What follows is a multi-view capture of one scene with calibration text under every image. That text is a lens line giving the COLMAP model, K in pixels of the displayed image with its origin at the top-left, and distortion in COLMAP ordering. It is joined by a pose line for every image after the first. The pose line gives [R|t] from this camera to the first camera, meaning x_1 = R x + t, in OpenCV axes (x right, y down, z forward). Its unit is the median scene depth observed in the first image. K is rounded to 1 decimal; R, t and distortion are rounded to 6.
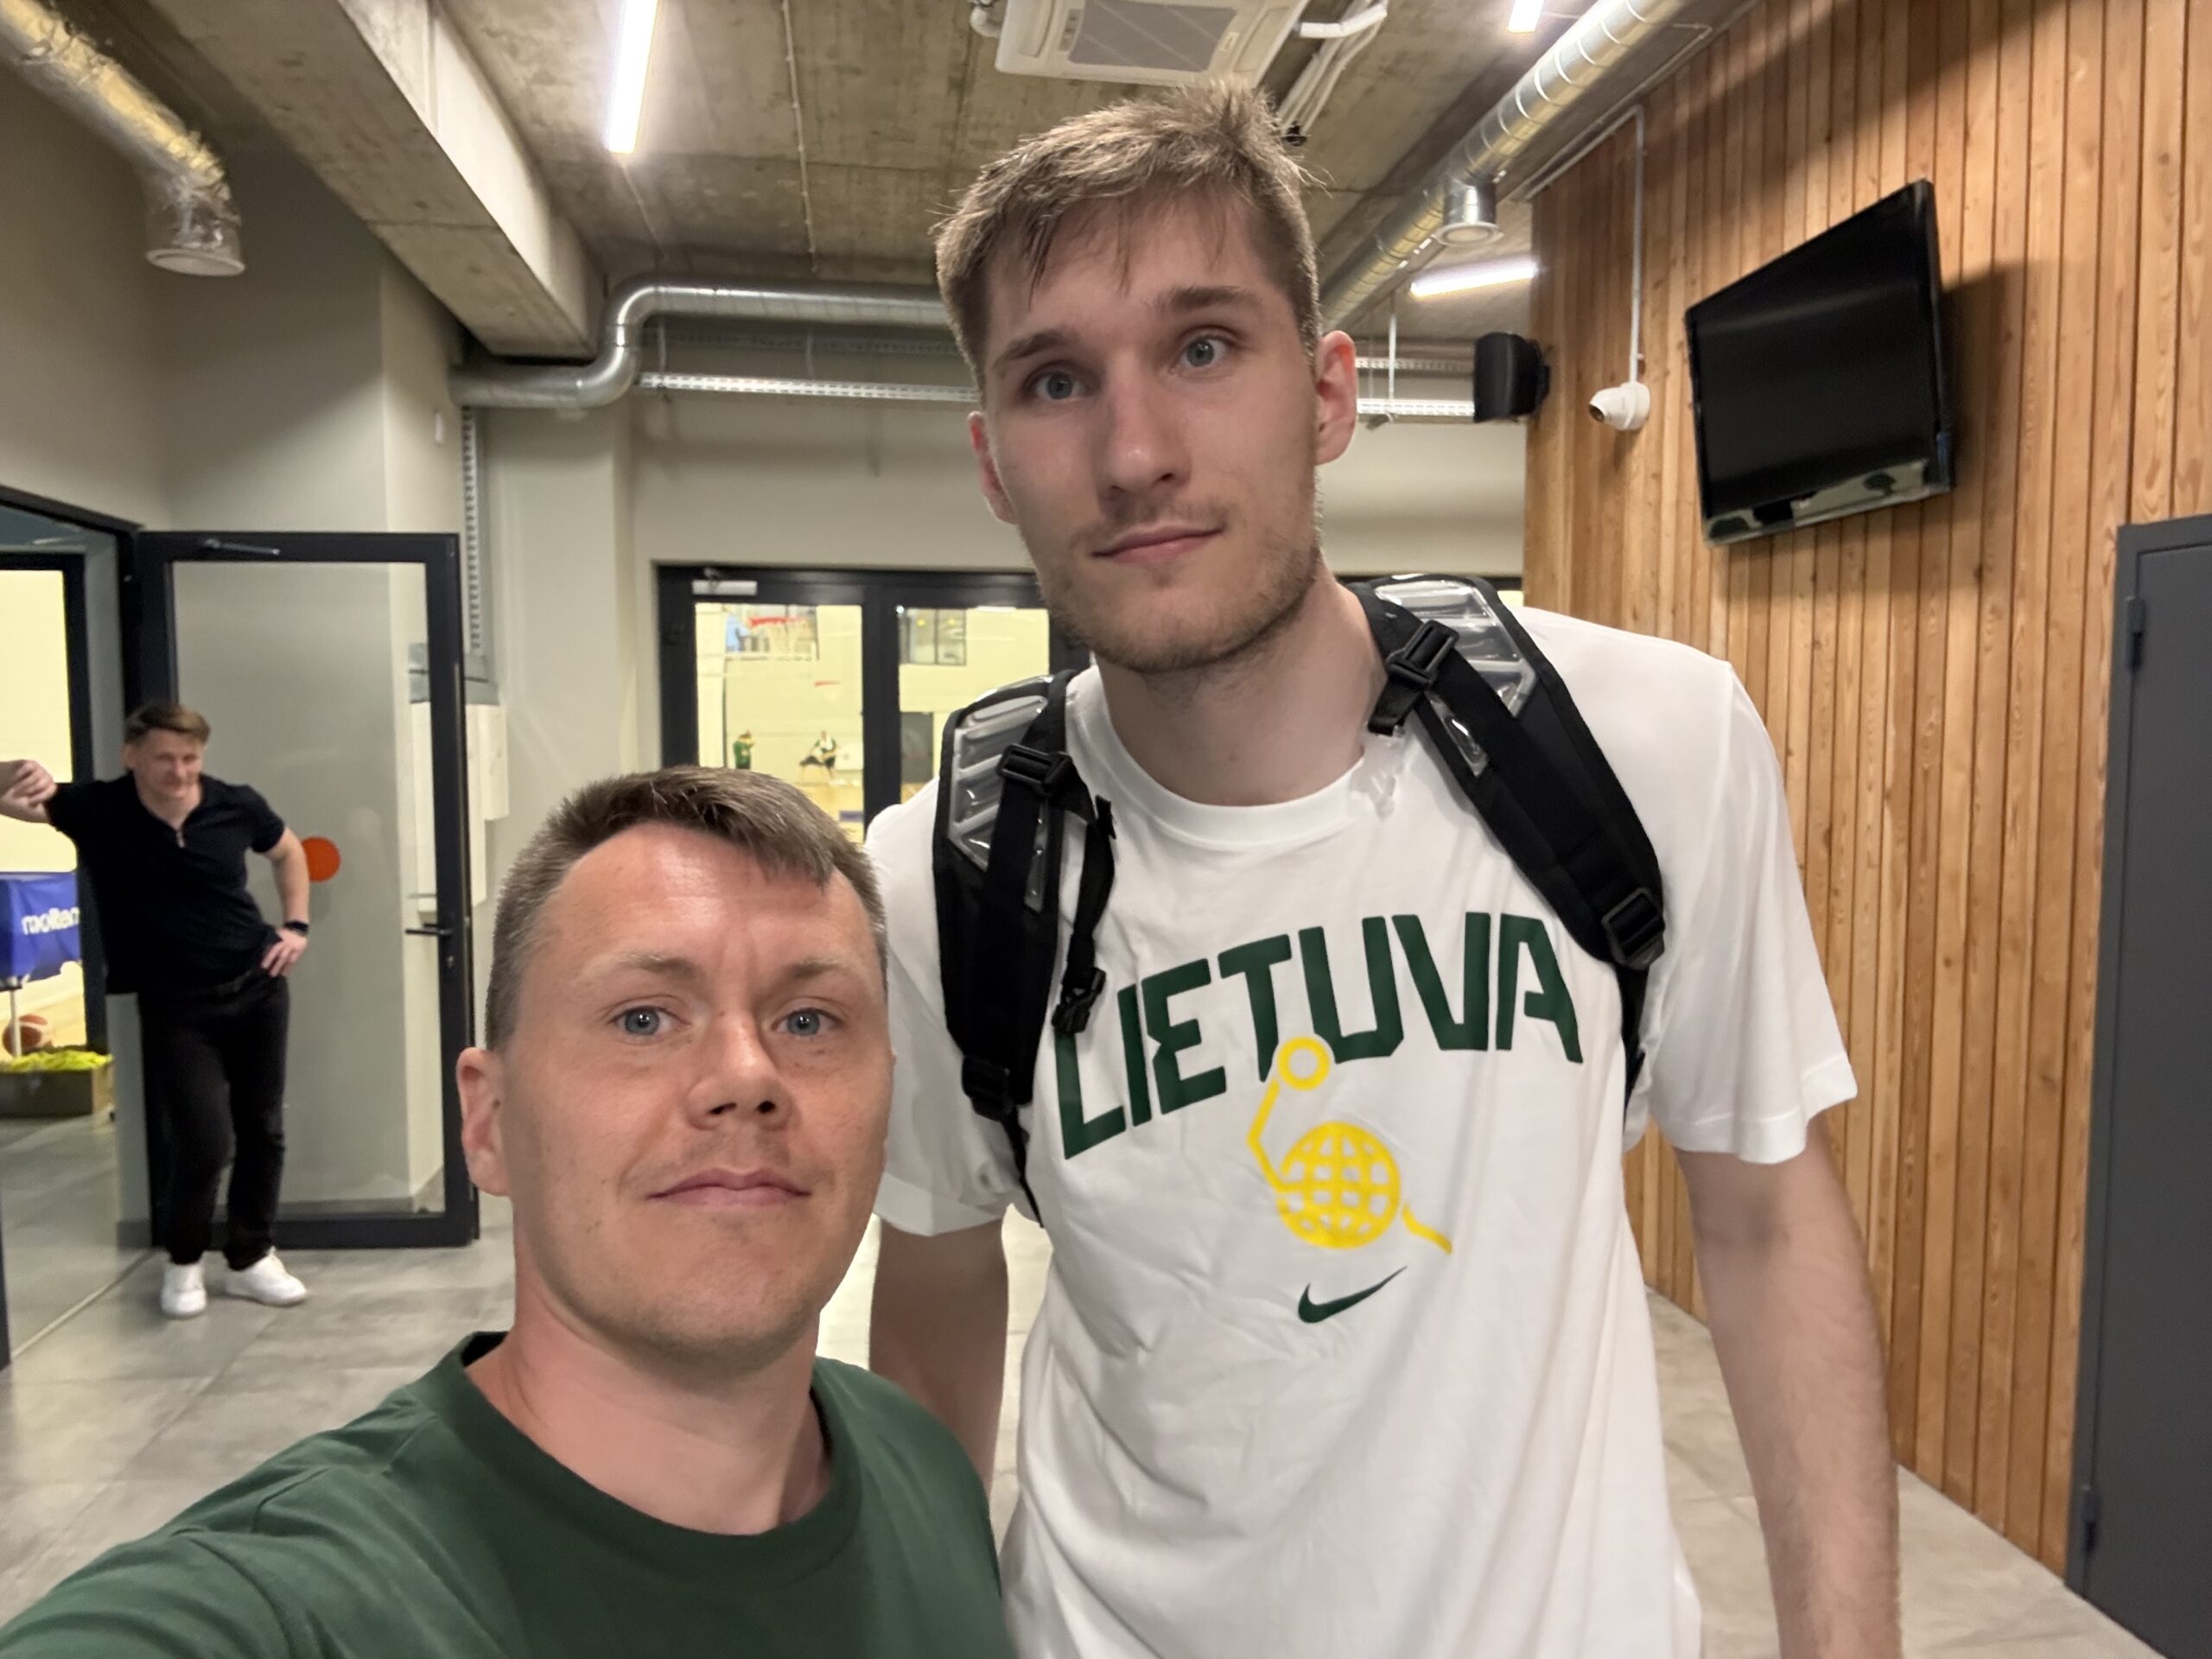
lens RADIAL K [[1560.8, 0, 1107.4], [0, 1560.8, 843.6], [0, 0, 1]] dist [0.074797, -0.093504]
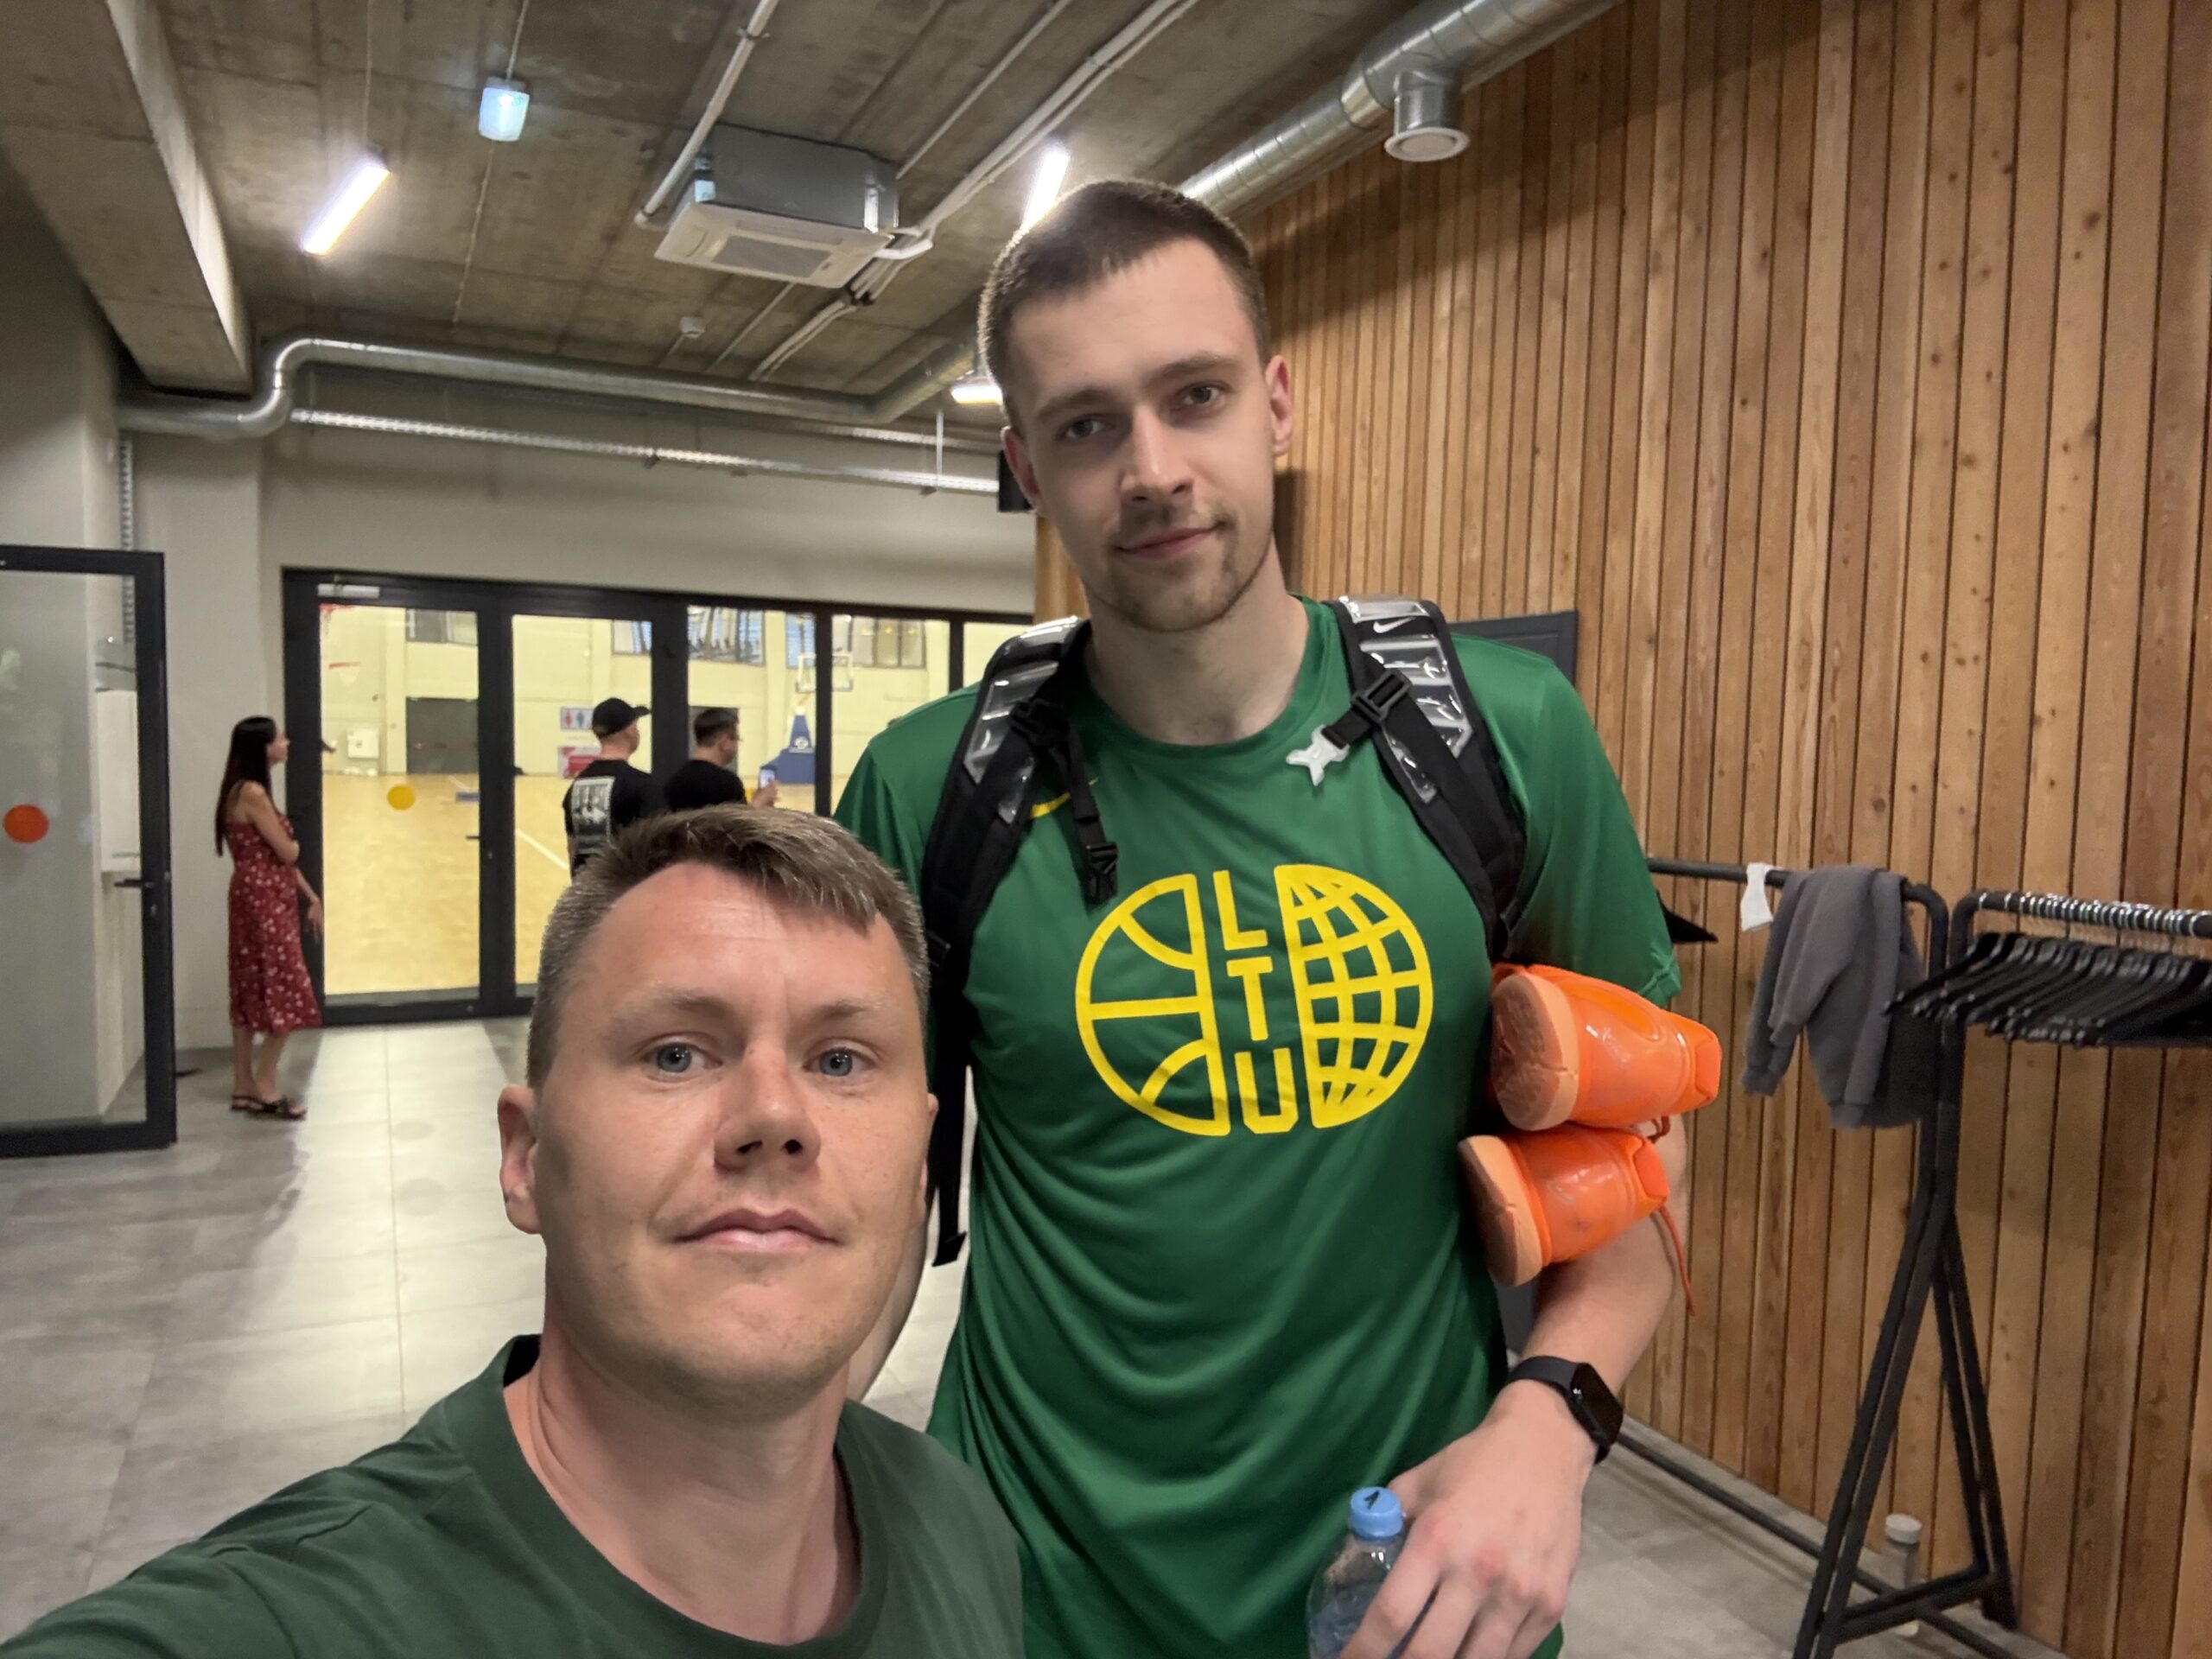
lens RADIAL K [[1553.0, 0, 1101.5], [0, 1553.0, 843.1], [0, 0, 1]] dist [0.081745, -0.102131]
pose [[0.961059, 0.004177, 0.276313, -0.060867], [-0.004369, 0.999990, 0.000078, 0.022422], [-0.276310, -0.001282, 0.961068, -0.374867]]
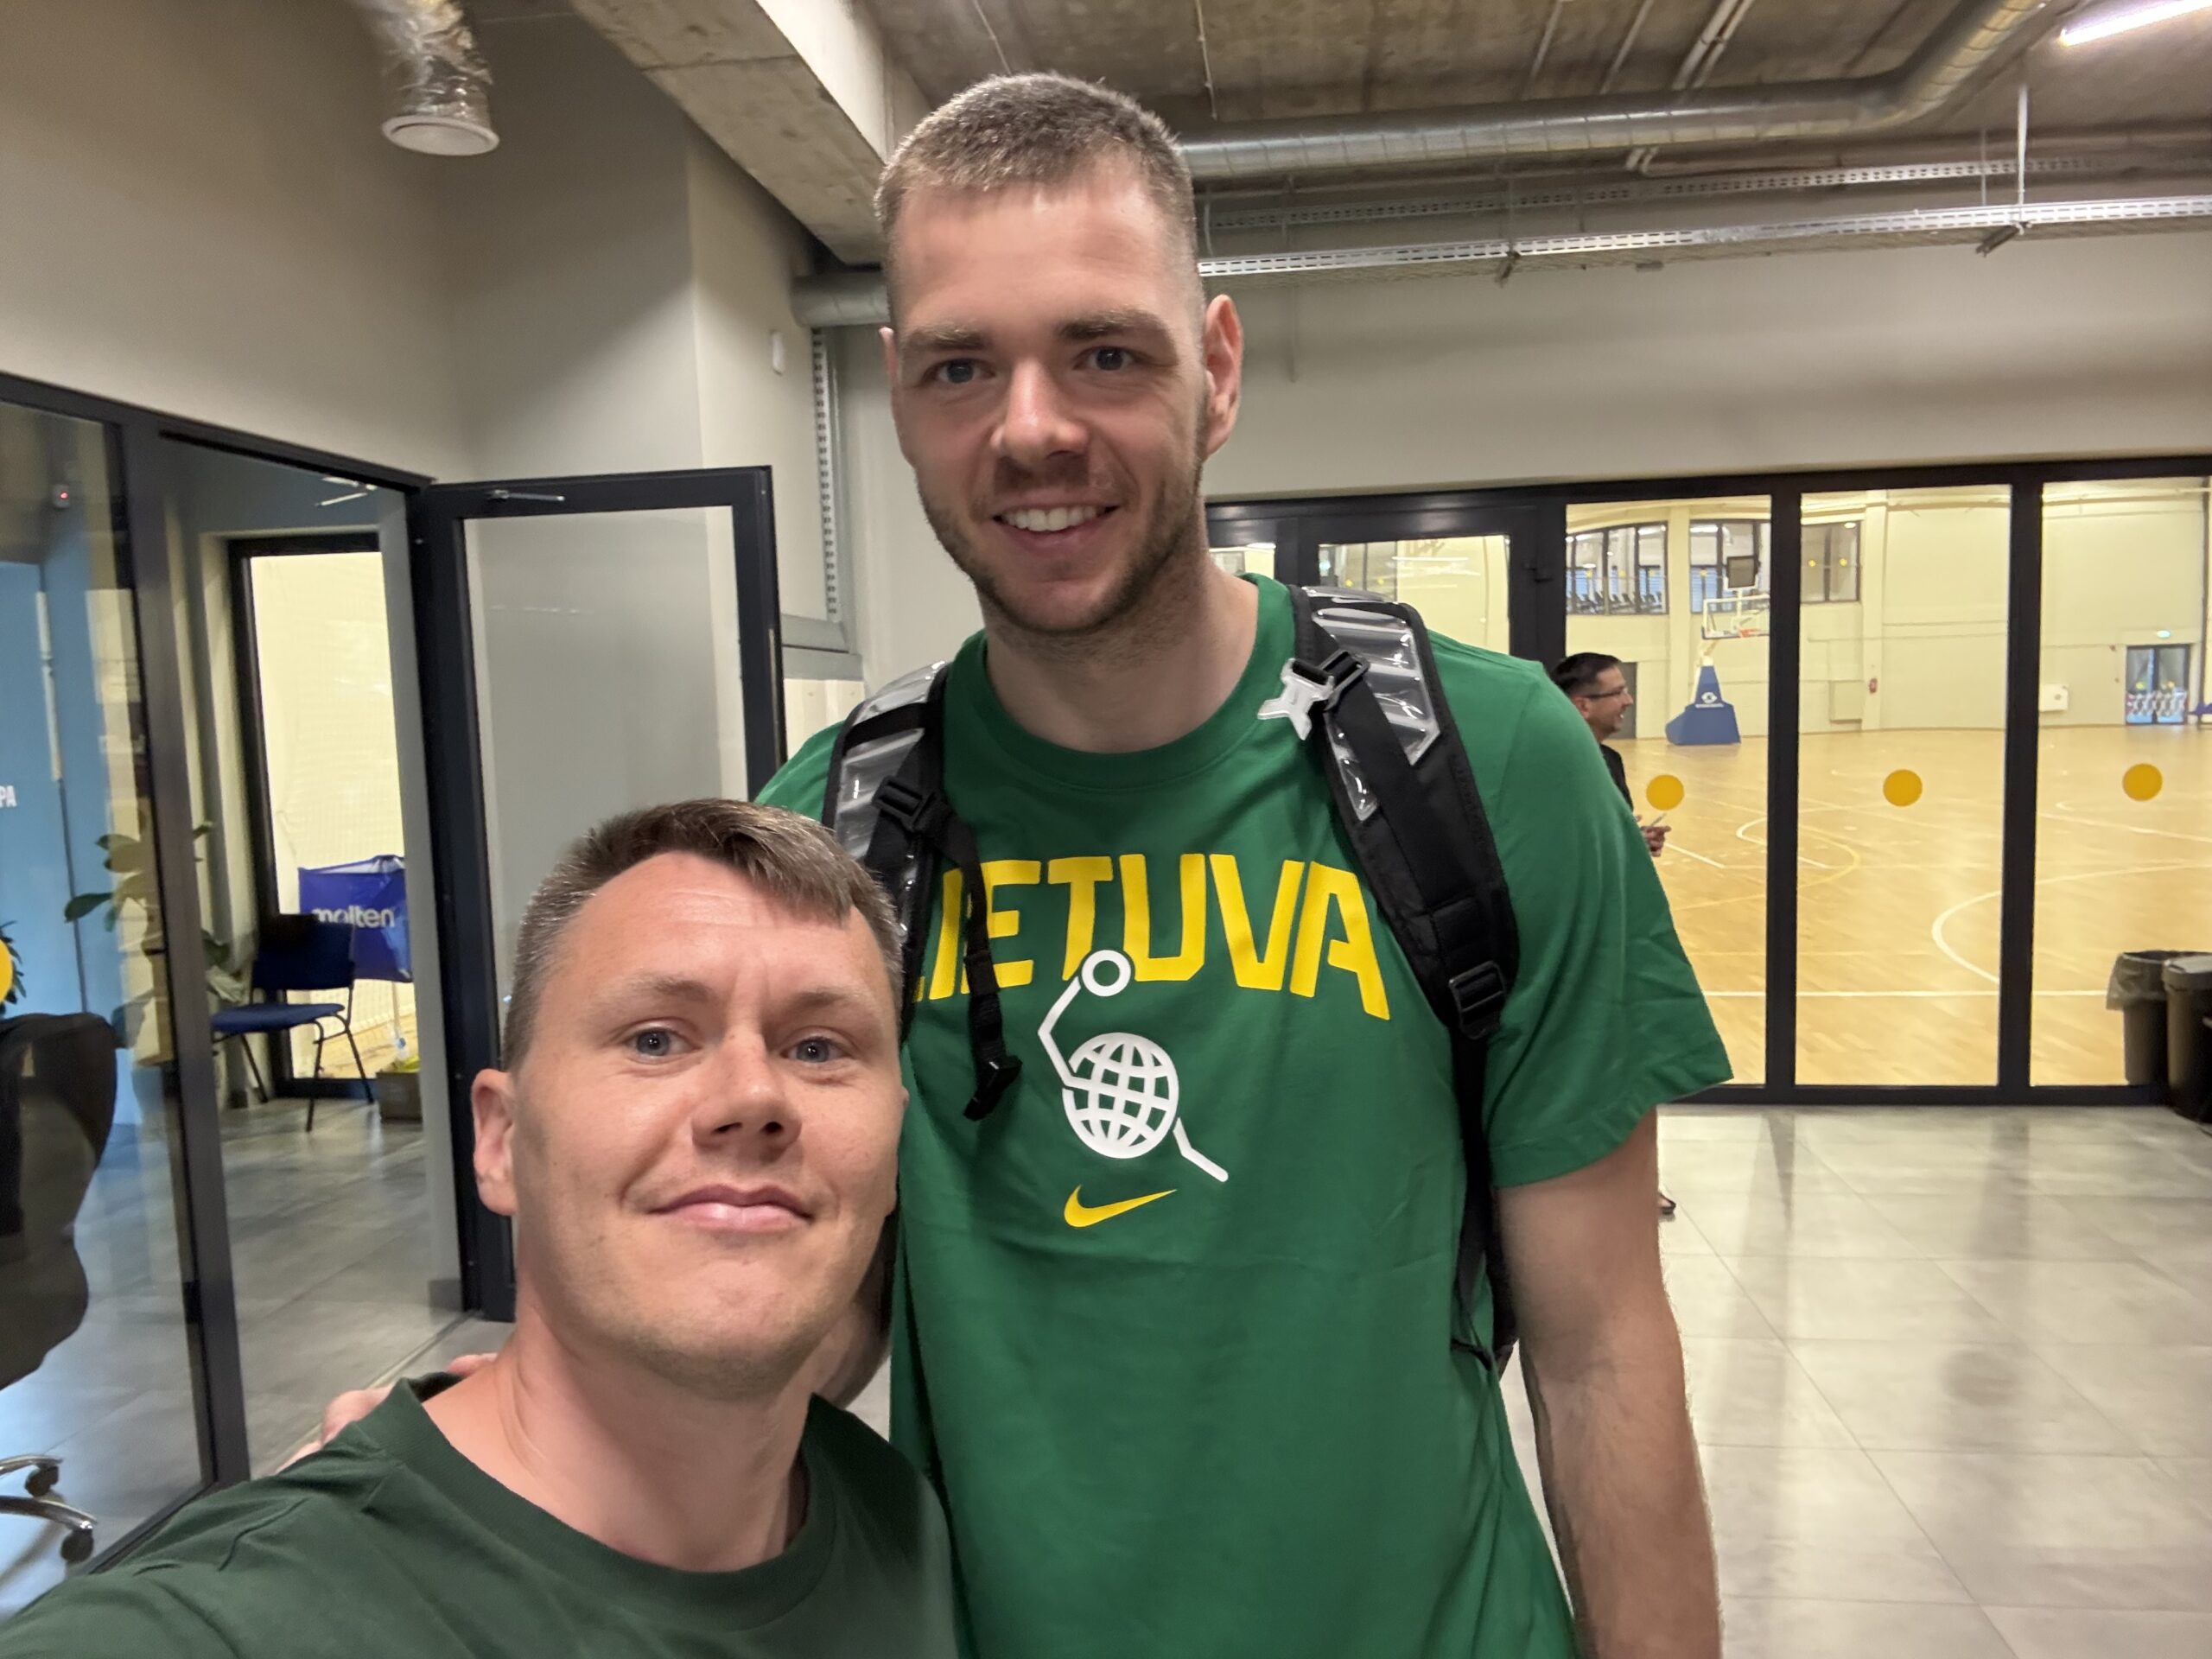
lens RADIAL K [[1553.0, 0, 1101.5], [0, 1553.0, 843.1], [0, 0, 1]] dist [0.081745, -0.102131]
pose [[0.961682, -0.000315, -0.274166, -0.032496], [0.007276, 0.999676, 0.024372, -0.024169], [0.274070, -0.025433, 0.961373, 0.296406]]
